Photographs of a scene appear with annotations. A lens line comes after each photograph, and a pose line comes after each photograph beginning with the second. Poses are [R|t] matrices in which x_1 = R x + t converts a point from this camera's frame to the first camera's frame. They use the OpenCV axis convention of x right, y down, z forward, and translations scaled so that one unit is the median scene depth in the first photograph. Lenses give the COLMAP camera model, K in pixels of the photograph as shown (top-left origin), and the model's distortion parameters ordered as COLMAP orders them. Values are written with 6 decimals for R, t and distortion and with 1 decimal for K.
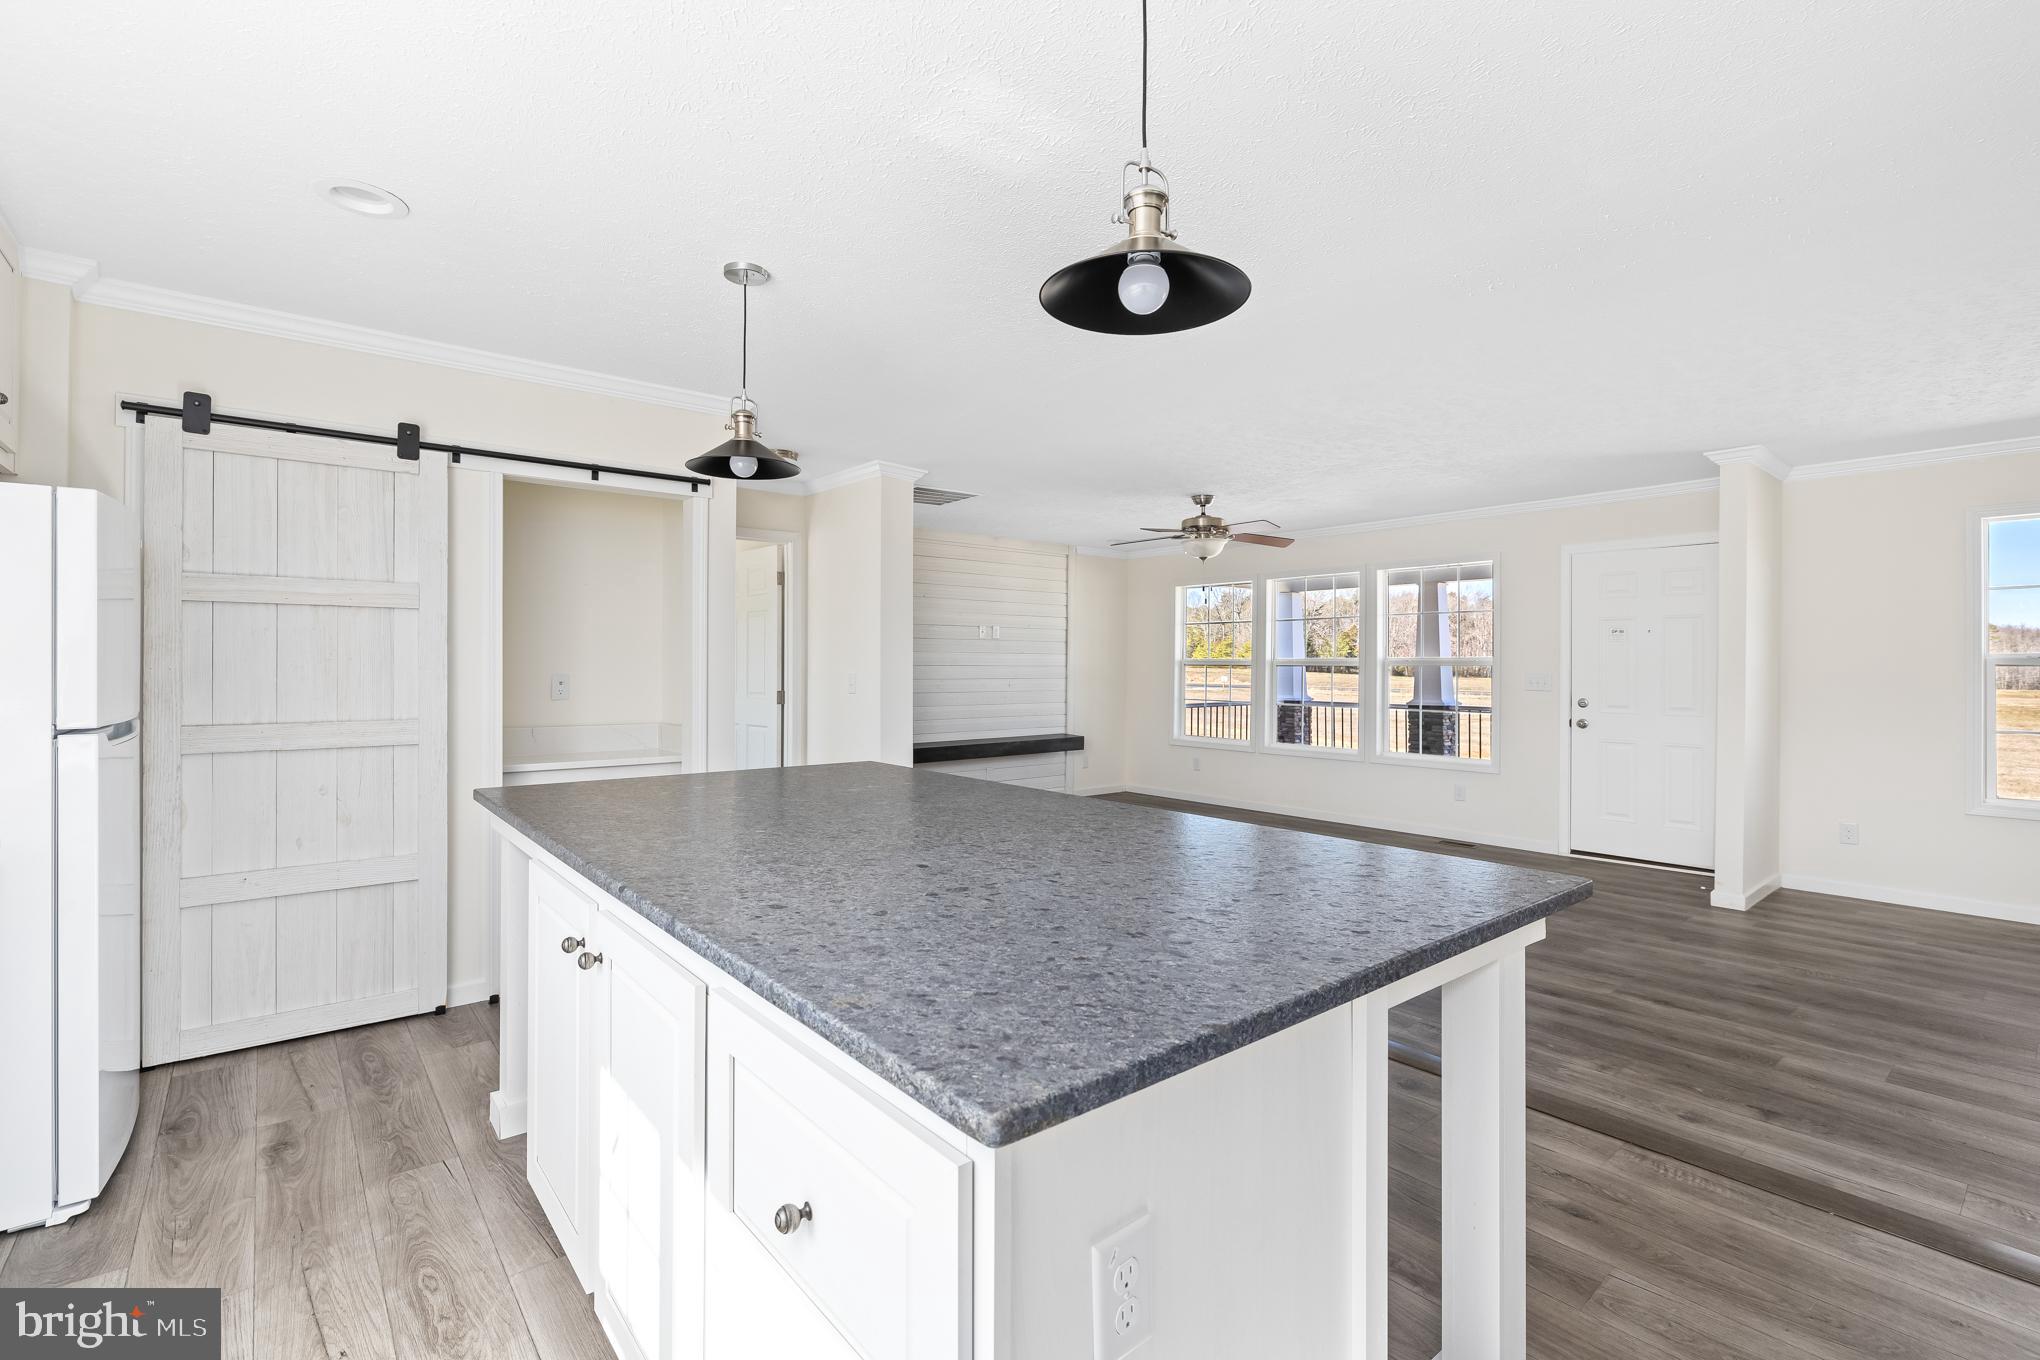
lens RADIAL K [[898.0, 0, 1008.6], [0, 898.0, 662.1], [0, 0, 1]] dist [-0.003607, -0.000826]
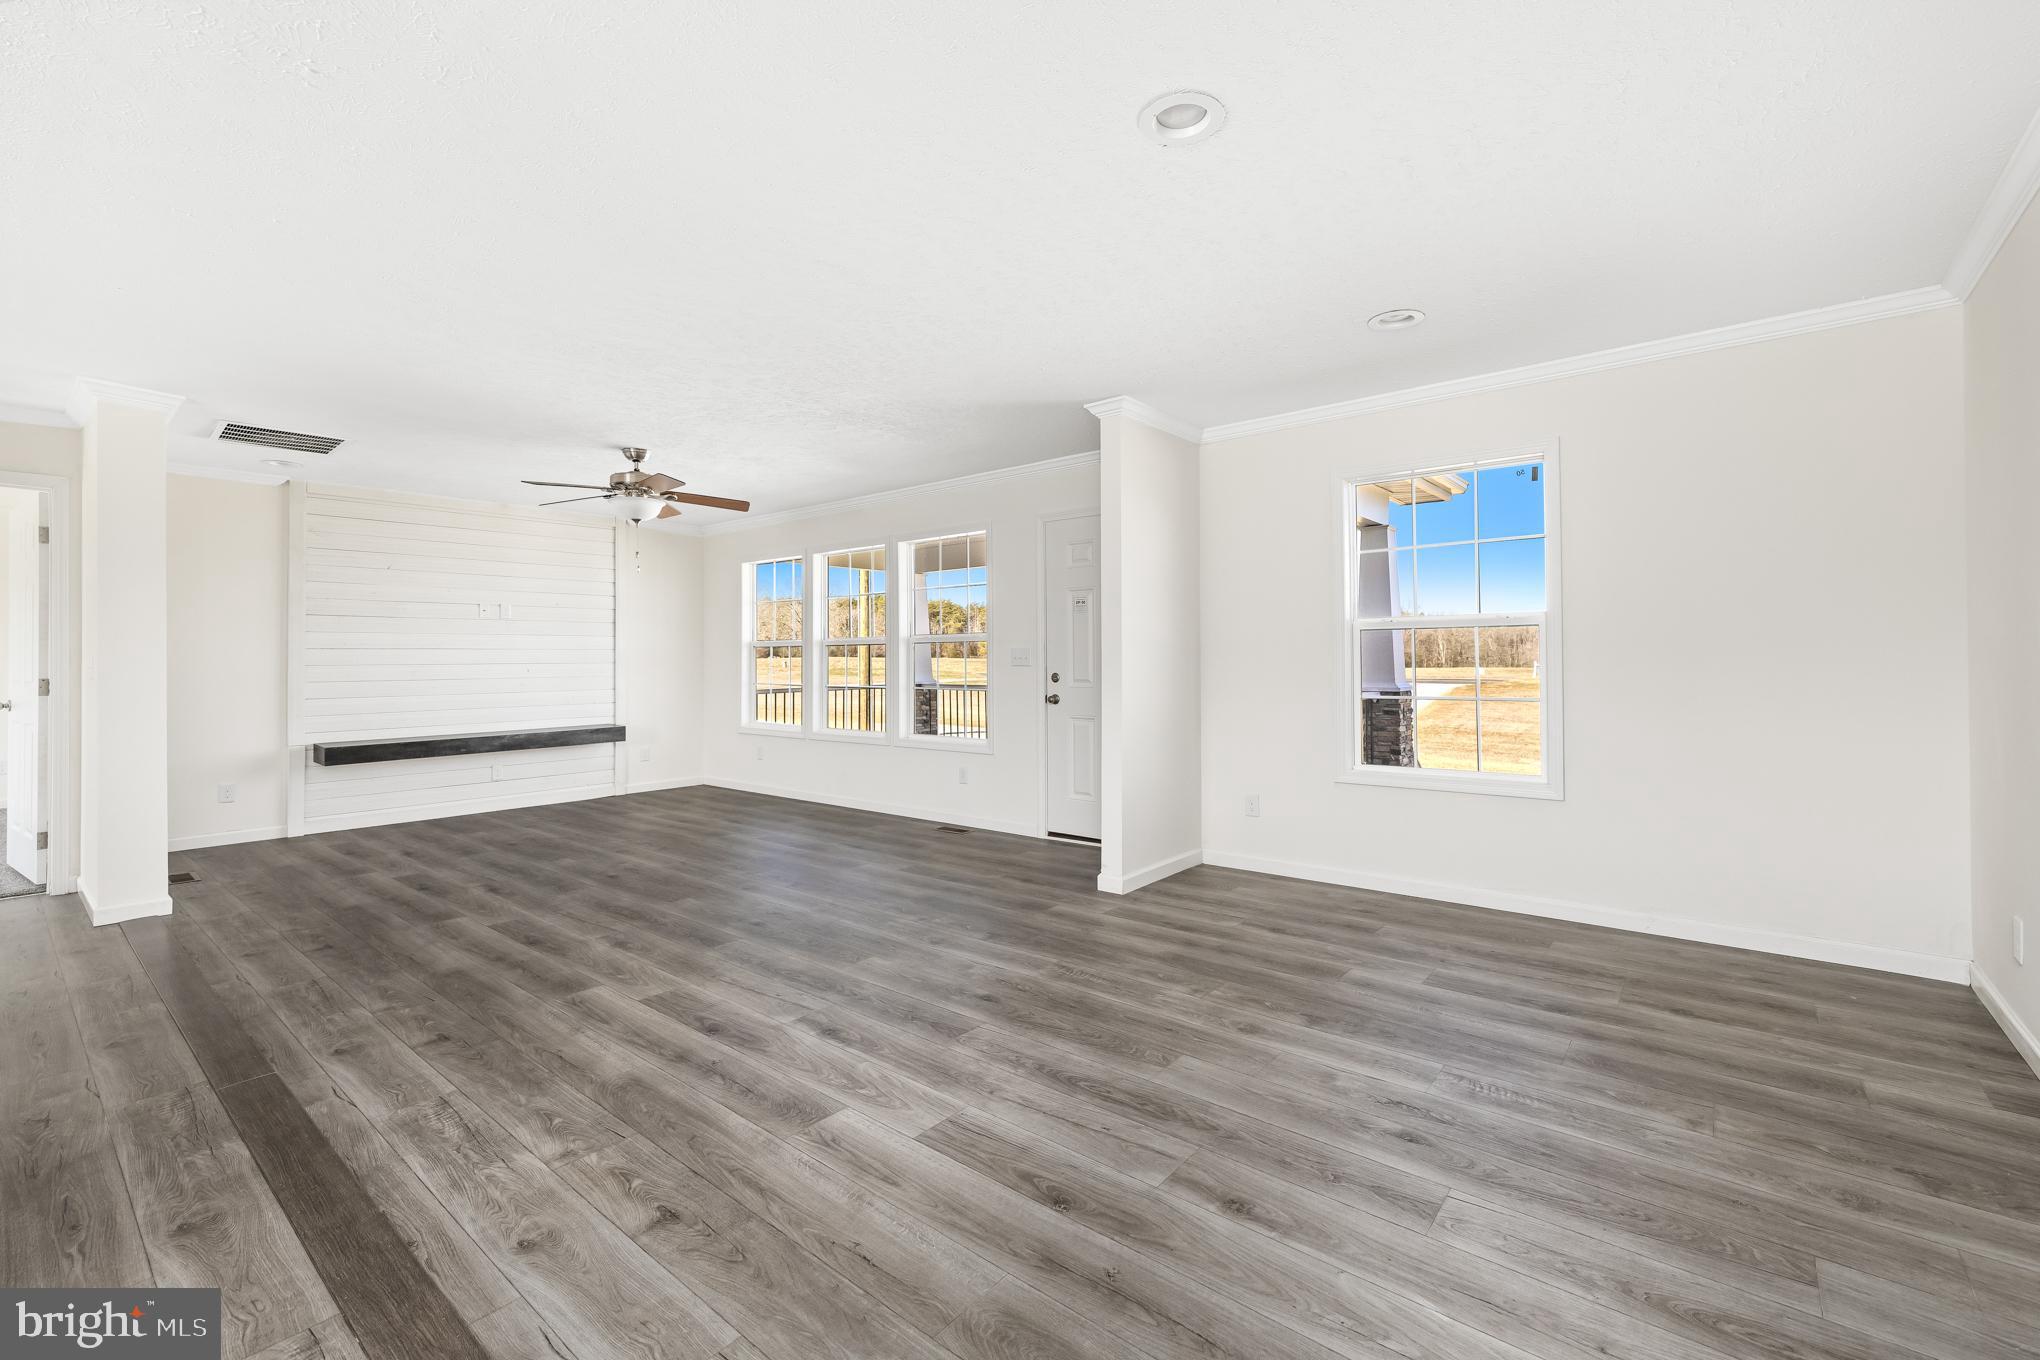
lens RADIAL K [[860.5, 0, 1006.5], [0, 860.5, 636.3], [0, 0, 1]] dist [0.000315, 0.000500]
pose [[0.983612, -0.008183, 0.180112, 0.512134], [0.012365, 0.999679, -0.022109, 0.026583], [-0.179873, 0.023974, 0.983398, 0.129958]]
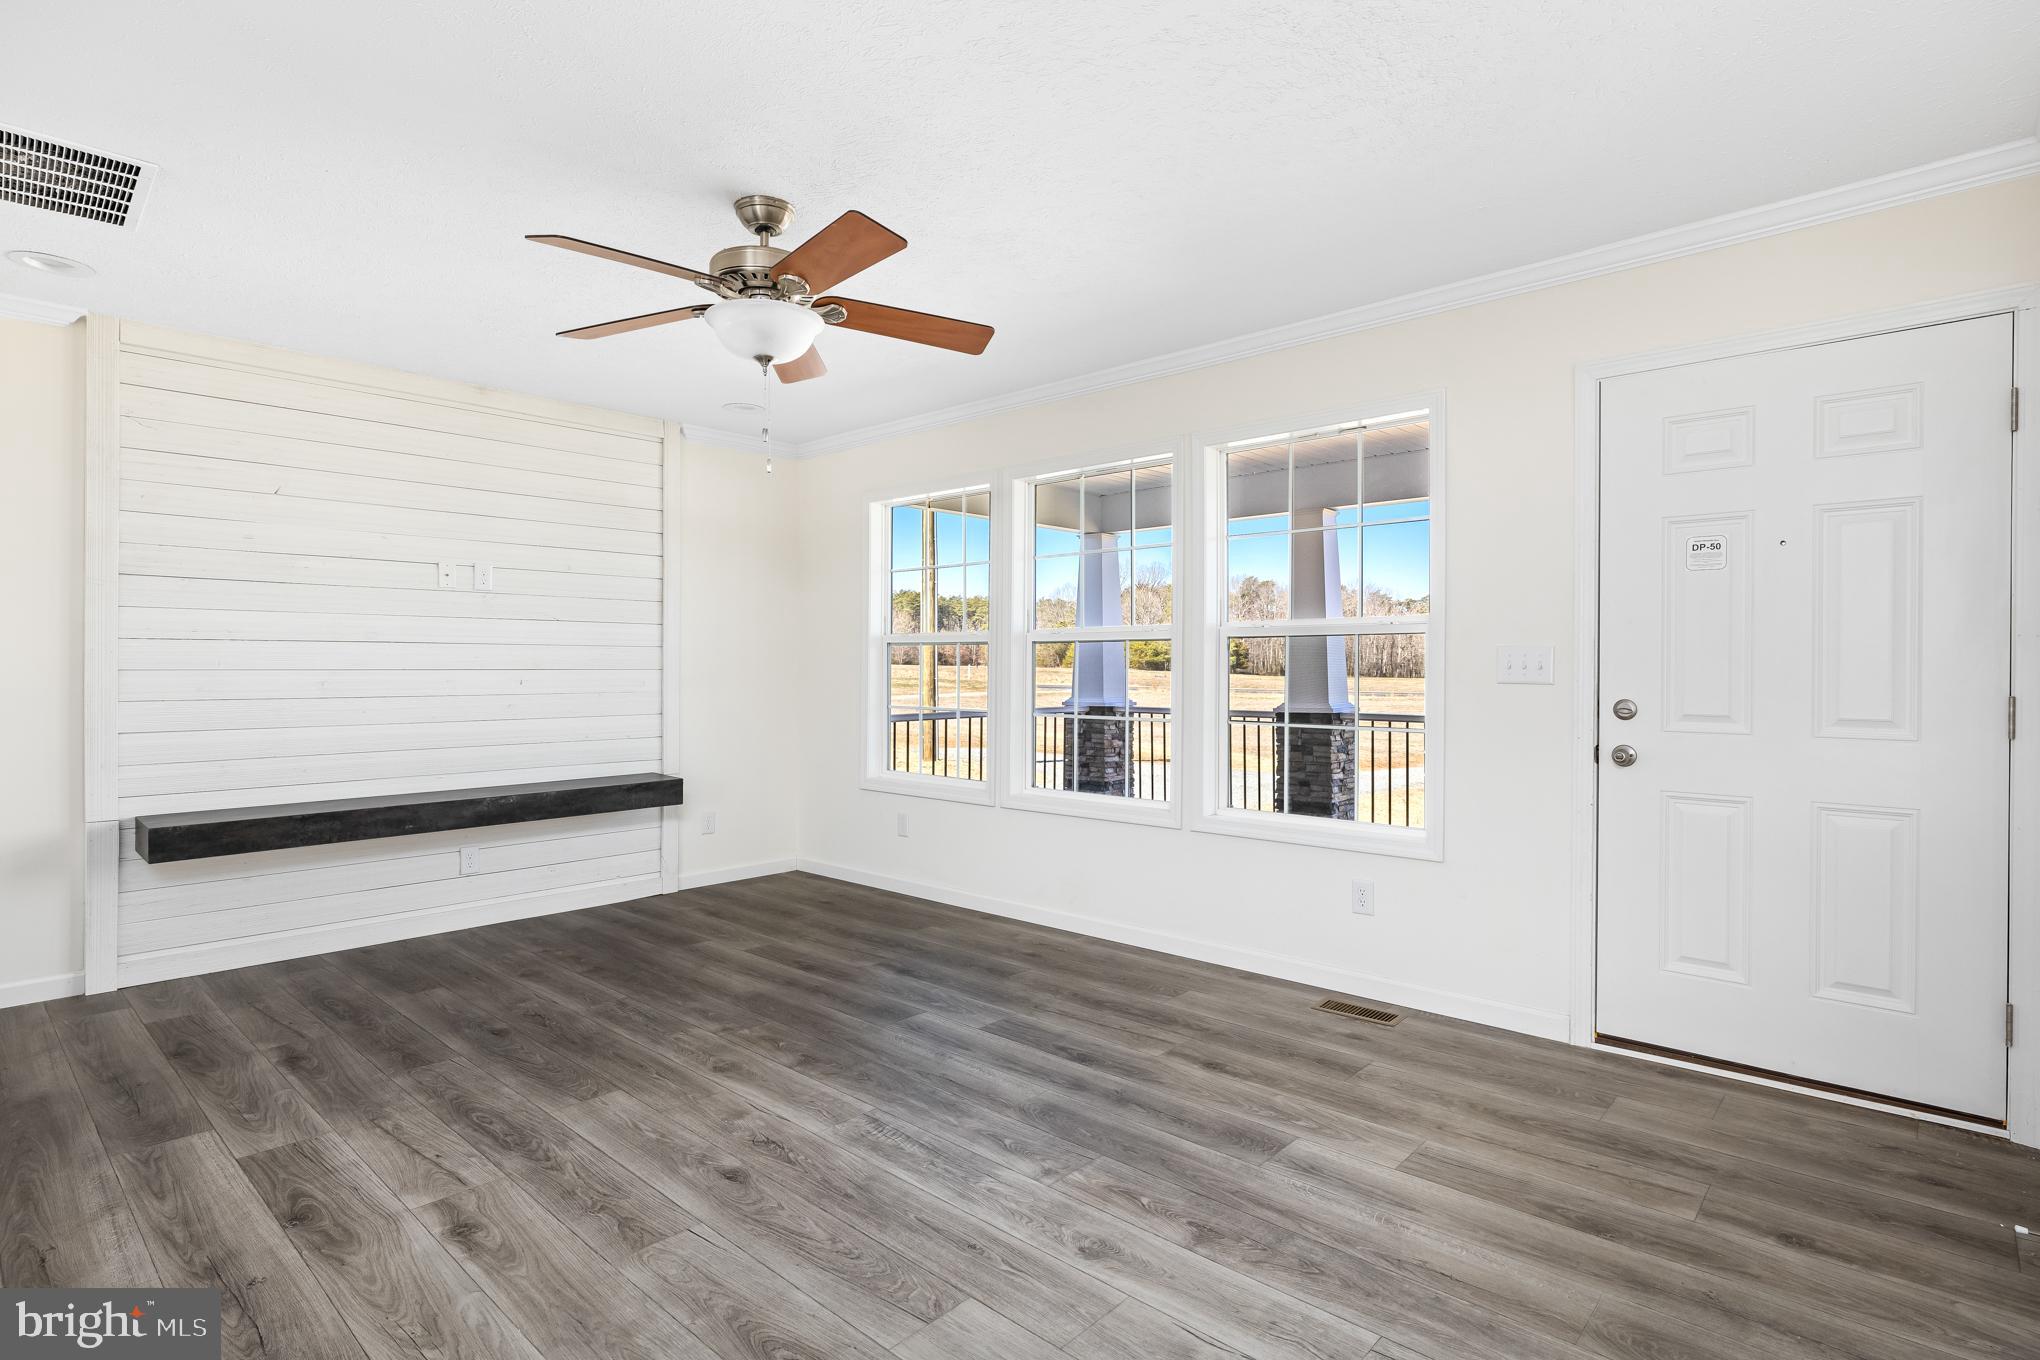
lens RADIAL K [[1002.6, 0, 1005.5], [0, 1002.6, 673.1], [0, 0, 1]] dist [-0.009010, 0.000624]
pose [[0.991023, -0.002730, 0.133663, 0.298706], [0.001616, 0.999963, 0.008447, 0.023137], [-0.133681, -0.008155, 0.990991, 0.115940]]
